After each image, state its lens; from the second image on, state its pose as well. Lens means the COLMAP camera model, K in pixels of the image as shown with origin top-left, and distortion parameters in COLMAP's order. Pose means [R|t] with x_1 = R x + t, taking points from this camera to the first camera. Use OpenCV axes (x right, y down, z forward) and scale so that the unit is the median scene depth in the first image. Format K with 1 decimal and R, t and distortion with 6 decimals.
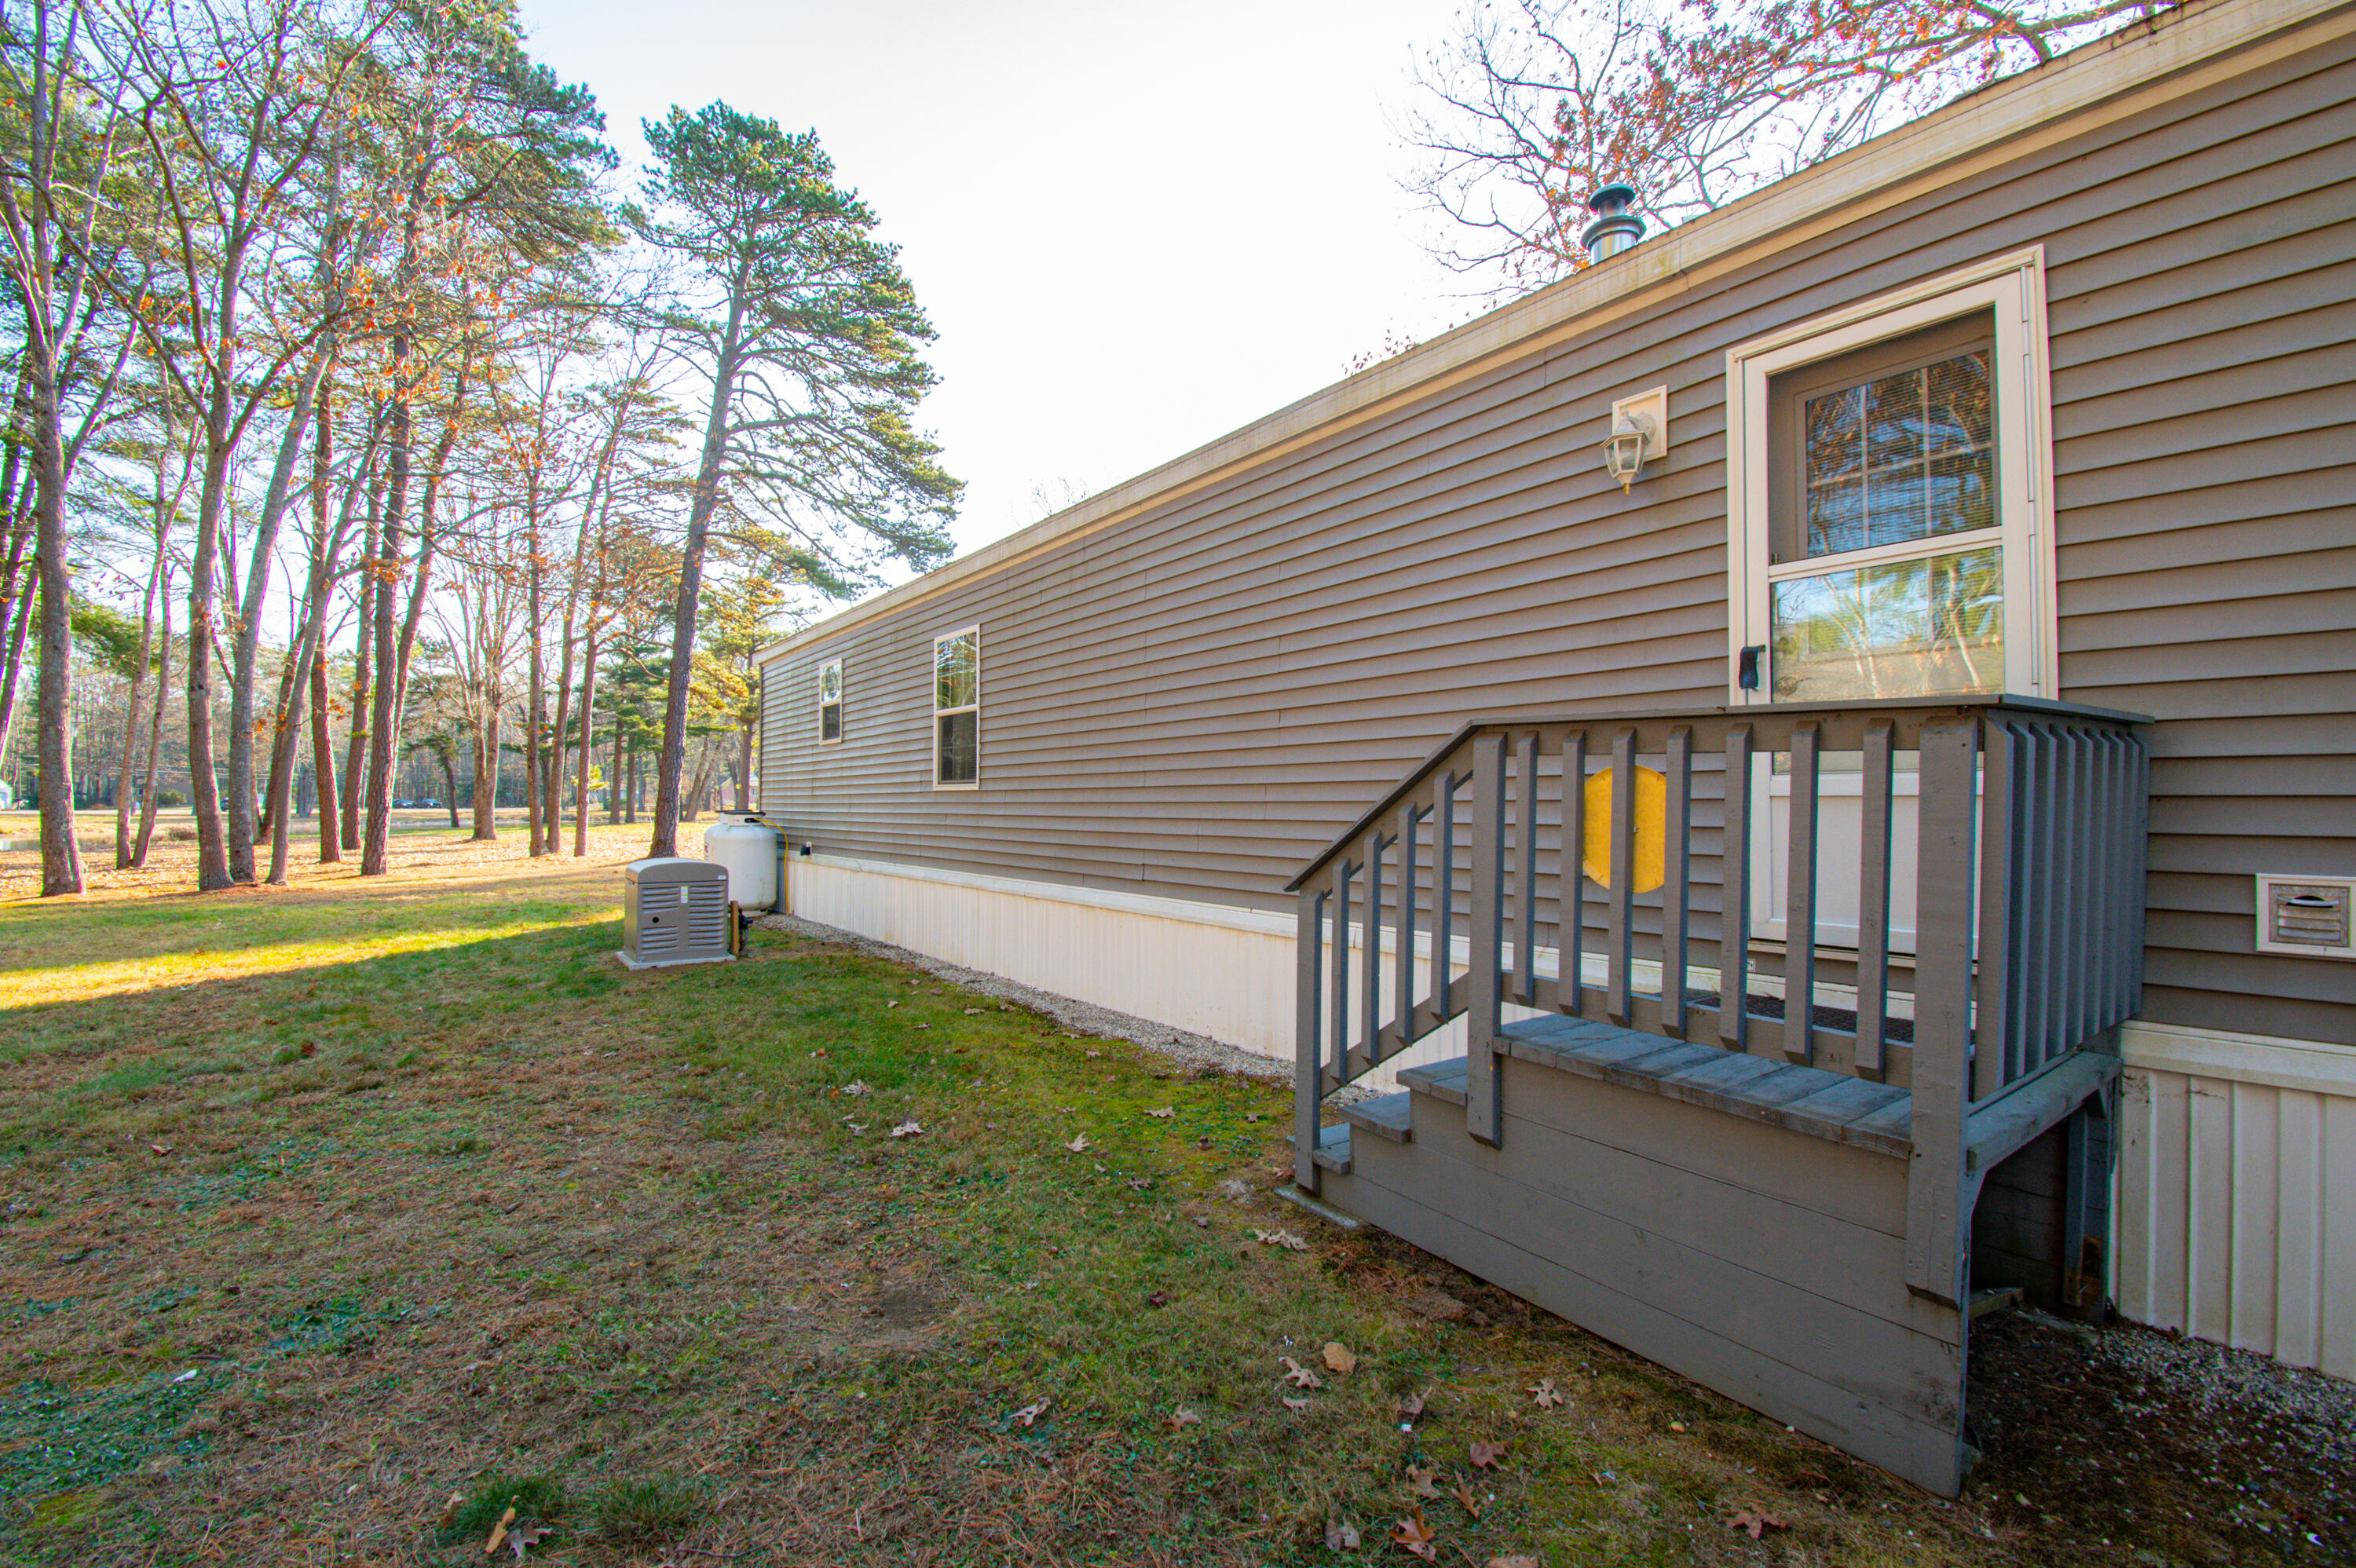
lens RADIAL K [[1039.6, 0, 1178.0], [0, 1039.6, 784.0], [0, 0, 1]] dist [0.023662, -0.029120]
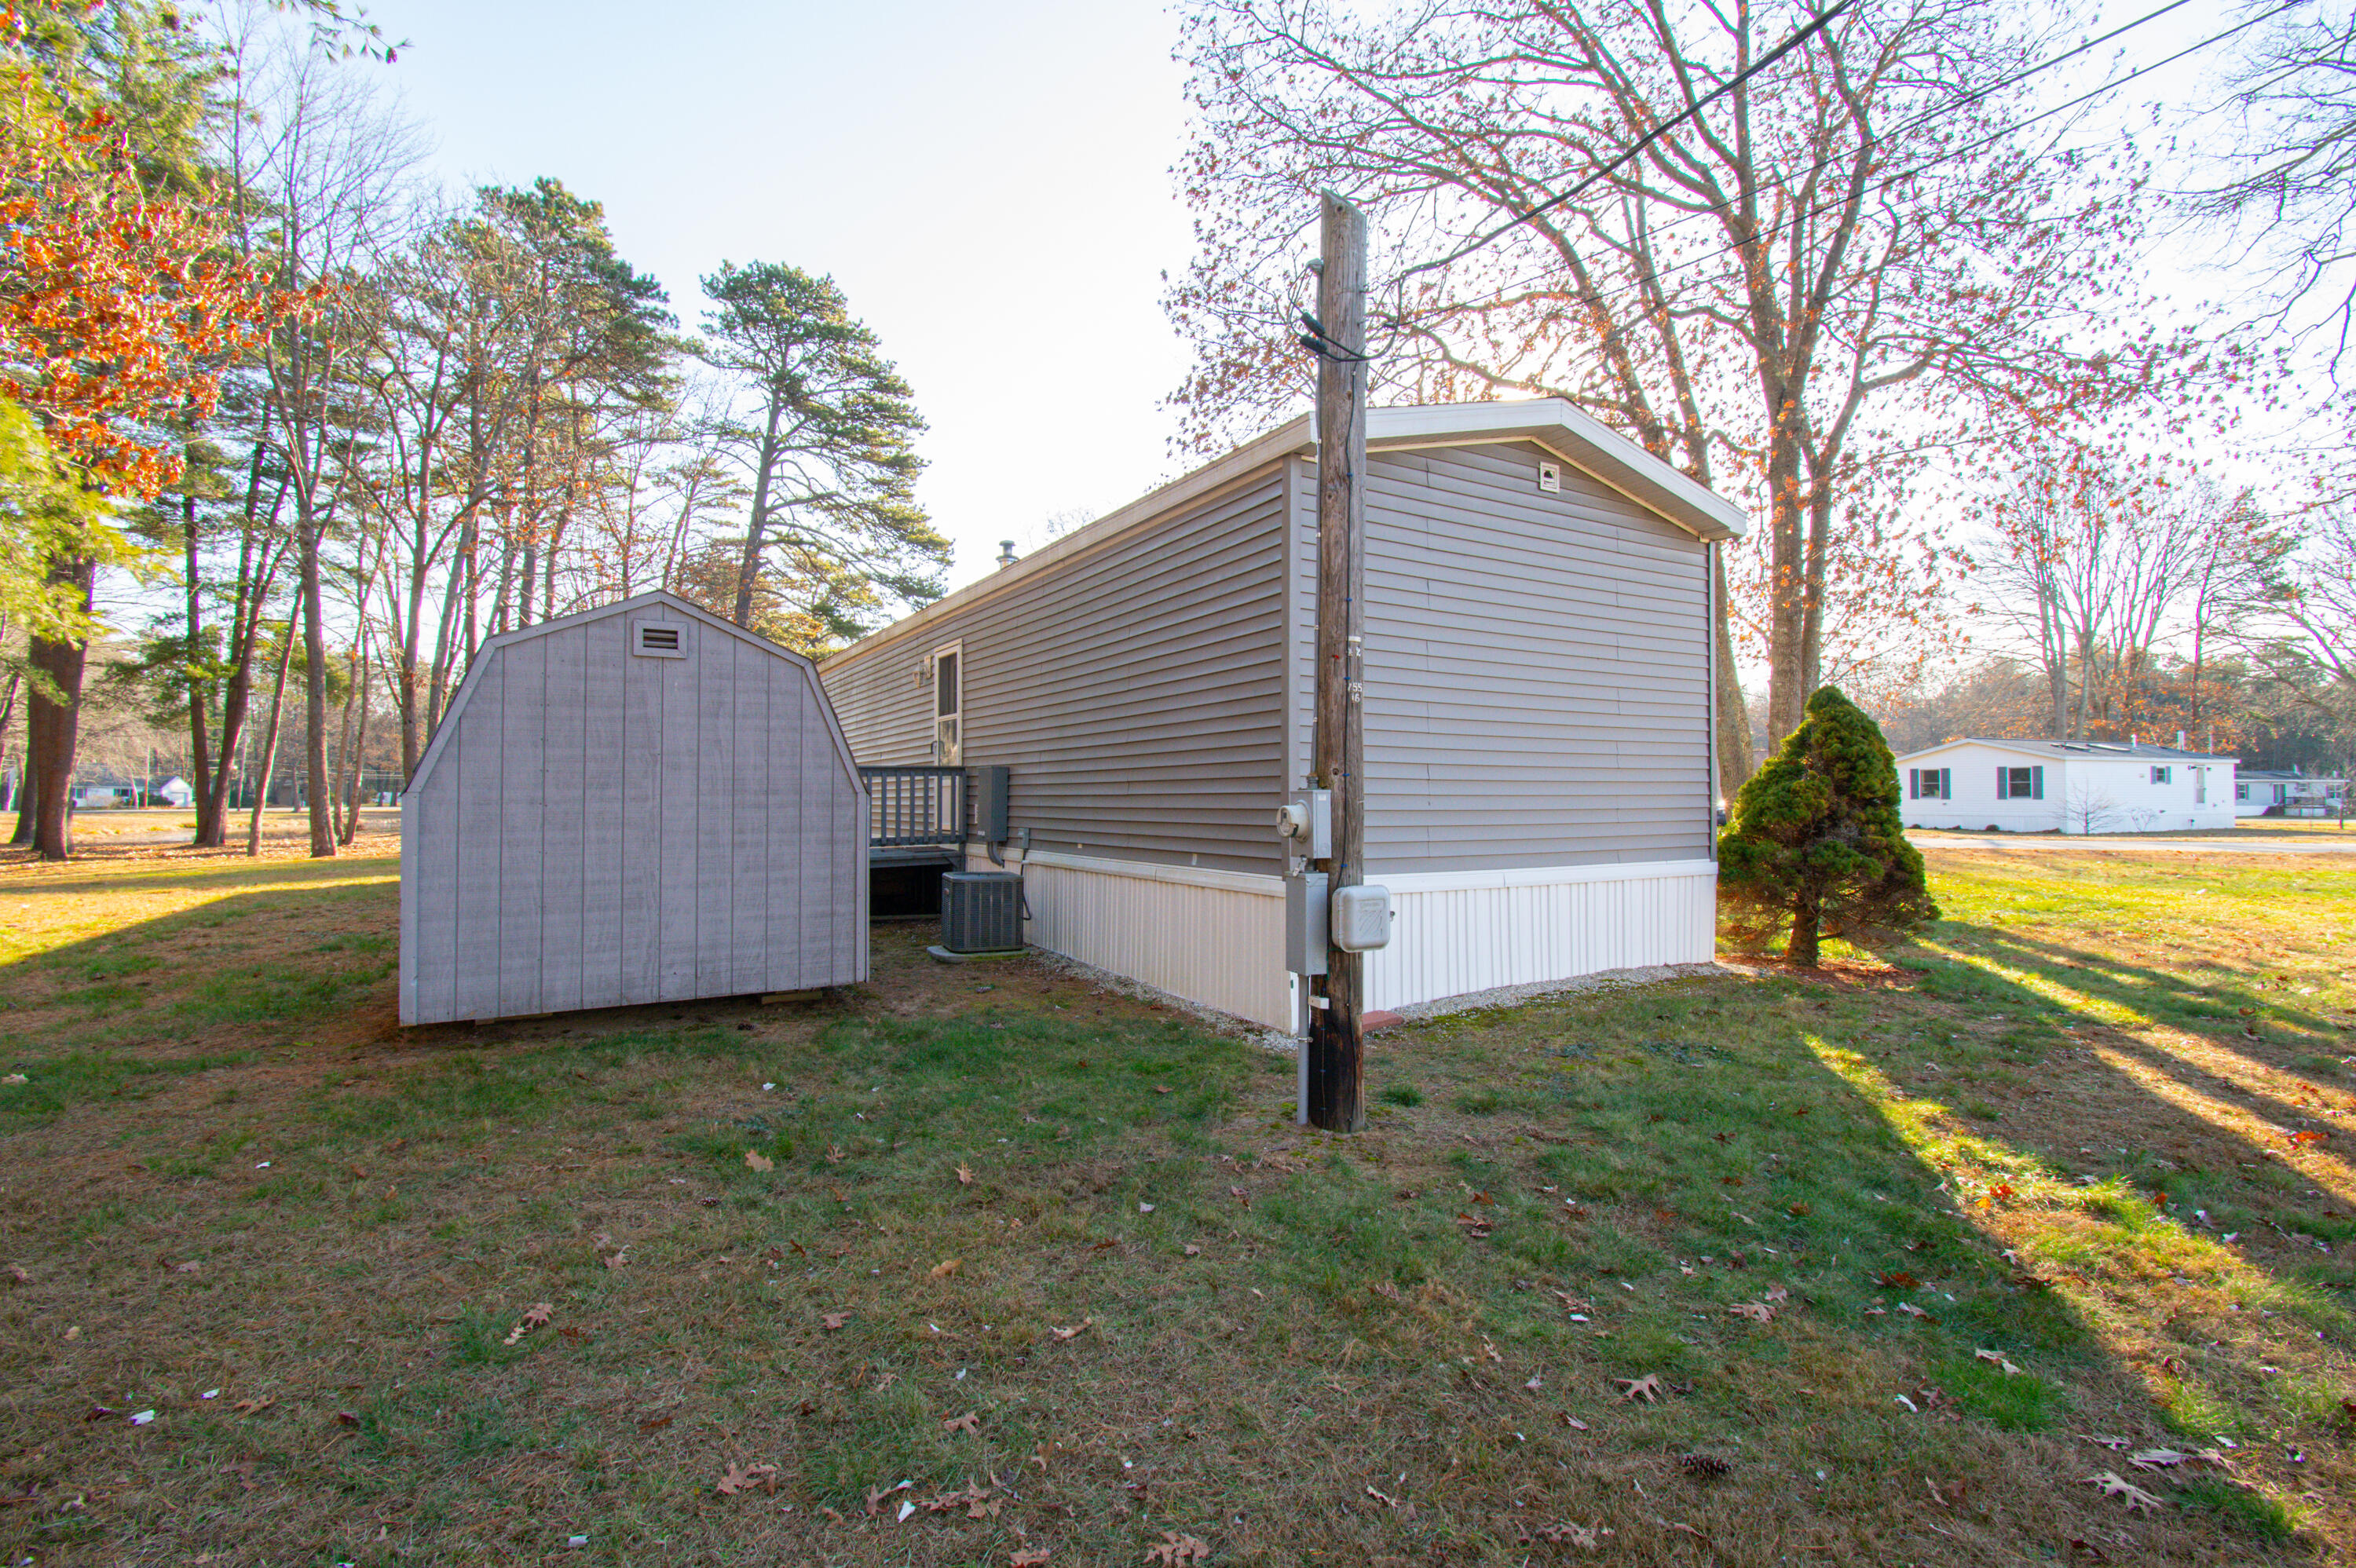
lens RADIAL K [[1058.5, 0, 1178.0], [0, 1058.5, 784.0], [0, 0, 1]] dist [0.025087, -0.026961]
pose [[0.996011, -0.010570, -0.088597, 0.187346], [0.011223, 0.999913, 0.006877, -0.000560], [0.088517, -0.007844, 0.996044, -0.270359]]
